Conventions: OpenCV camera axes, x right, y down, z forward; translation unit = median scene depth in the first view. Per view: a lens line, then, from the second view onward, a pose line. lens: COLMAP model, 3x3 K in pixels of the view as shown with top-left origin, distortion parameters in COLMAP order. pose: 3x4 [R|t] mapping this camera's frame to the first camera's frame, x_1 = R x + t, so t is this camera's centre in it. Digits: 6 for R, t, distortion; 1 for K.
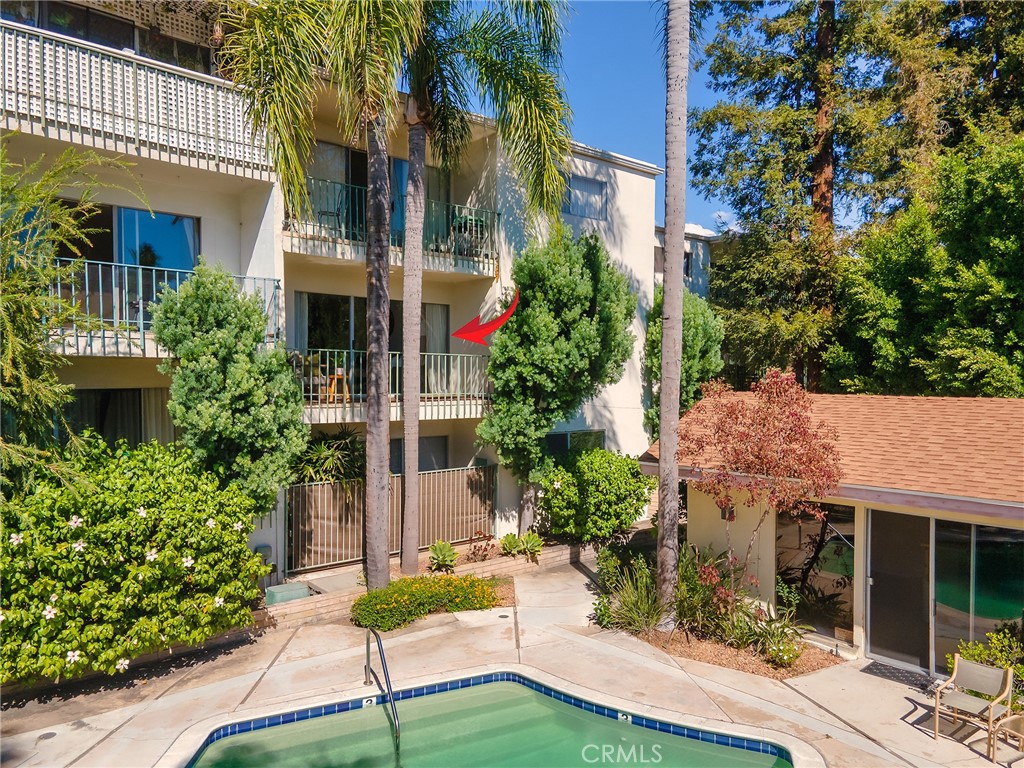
lens RADIAL K [[726.5, 0, 511.9], [0, 726.5, 384.6], [0, 0, 1]] dist [0.009687, 0.004461]
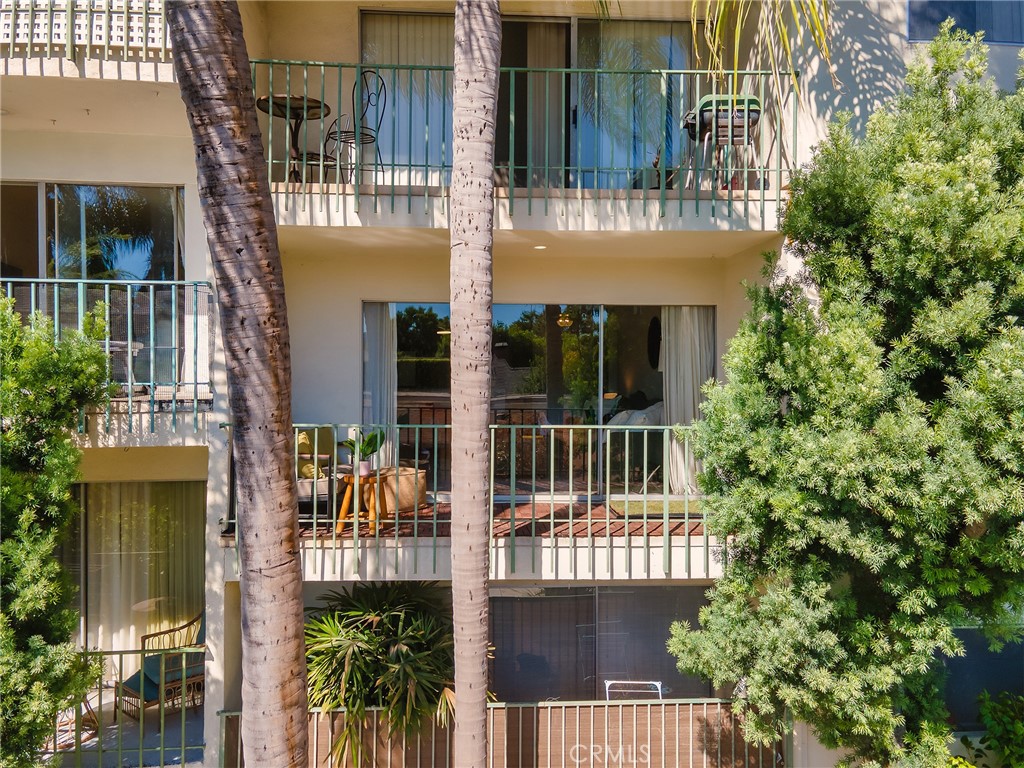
lens RADIAL K [[726.5, 0, 511.3], [0, 726.5, 383.9], [0, 0, 1]] dist [0.009687, 0.004461]
pose [[0.774176, 0.005455, -0.632947, 0.129755], [-0.016463, 0.999798, -0.011520, -0.065413], [0.632757, 0.019339, 0.774109, 0.669843]]
